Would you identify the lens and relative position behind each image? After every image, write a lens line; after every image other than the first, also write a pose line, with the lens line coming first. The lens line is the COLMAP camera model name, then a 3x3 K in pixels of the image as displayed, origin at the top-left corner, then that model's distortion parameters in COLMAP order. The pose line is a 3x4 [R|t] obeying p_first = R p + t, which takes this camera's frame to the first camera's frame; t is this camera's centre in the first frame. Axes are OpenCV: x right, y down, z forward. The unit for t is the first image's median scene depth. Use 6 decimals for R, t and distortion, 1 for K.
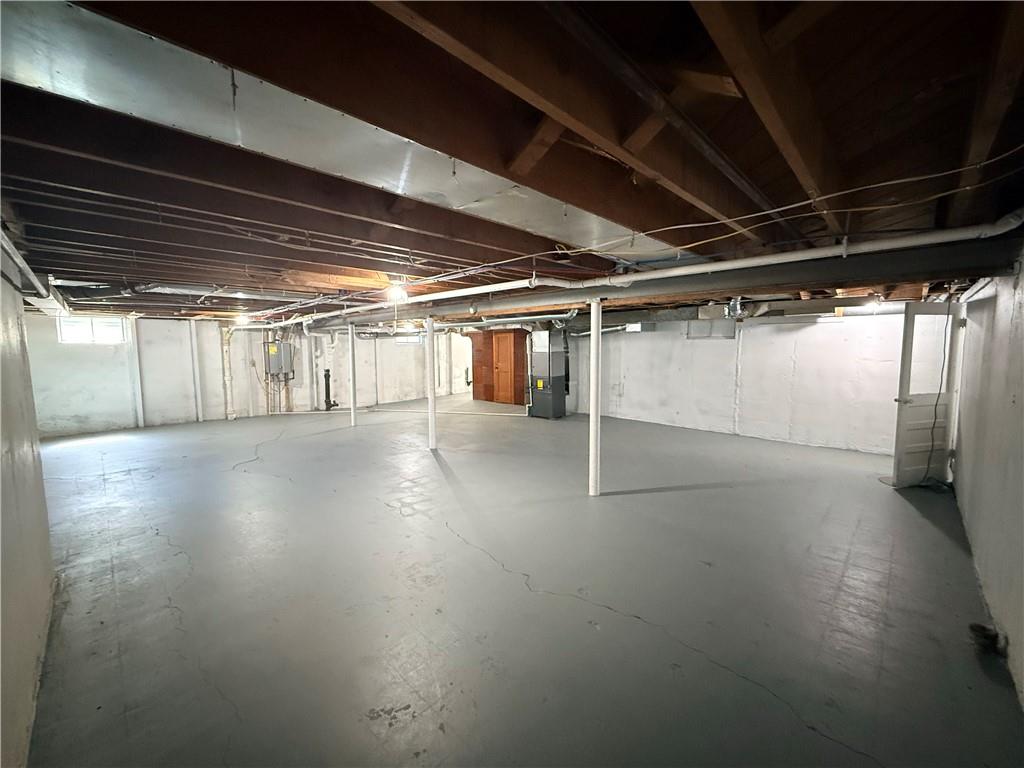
lens RADIAL K [[406.2, 0, 508.5], [0, 406.2, 381.3], [0, 0, 1]] dist [0.000386, 0.000016]
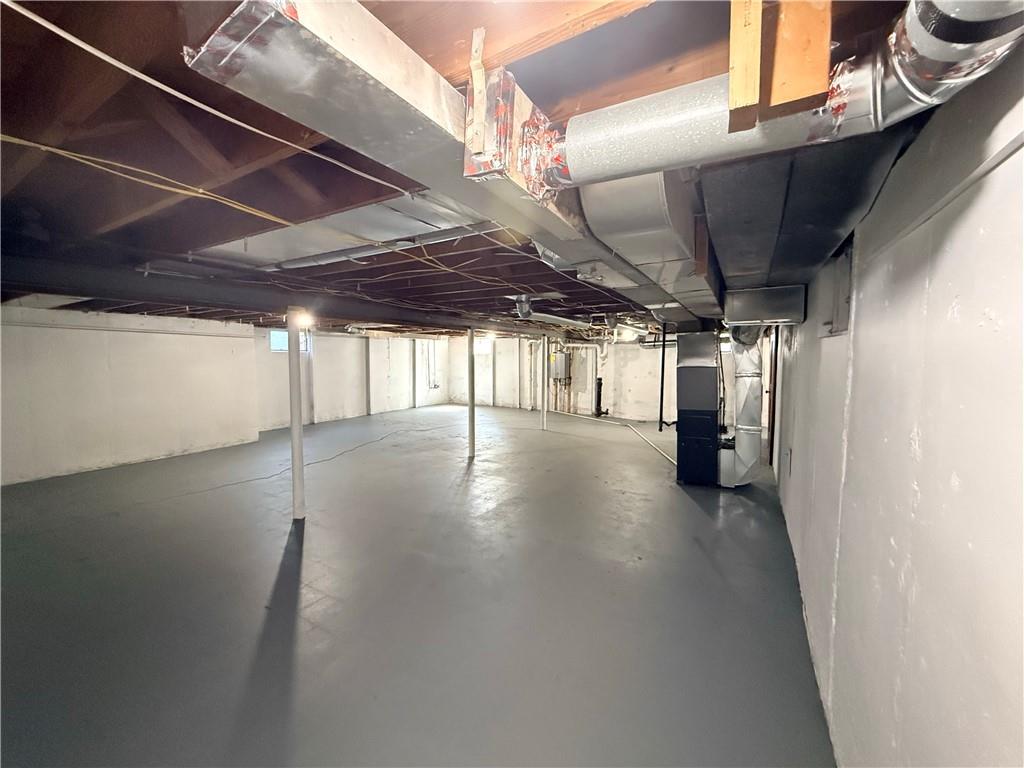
lens RADIAL K [[406.2, 0, 508.9], [0, 406.2, 383.2], [0, 0, 1]] dist [0.000386, 0.000016]
pose [[0.232663, 0.070359, -0.970009, 0.516104], [-0.089955, 0.994661, 0.050571, -0.047846], [0.968388, 0.075491, 0.237750, 0.532977]]
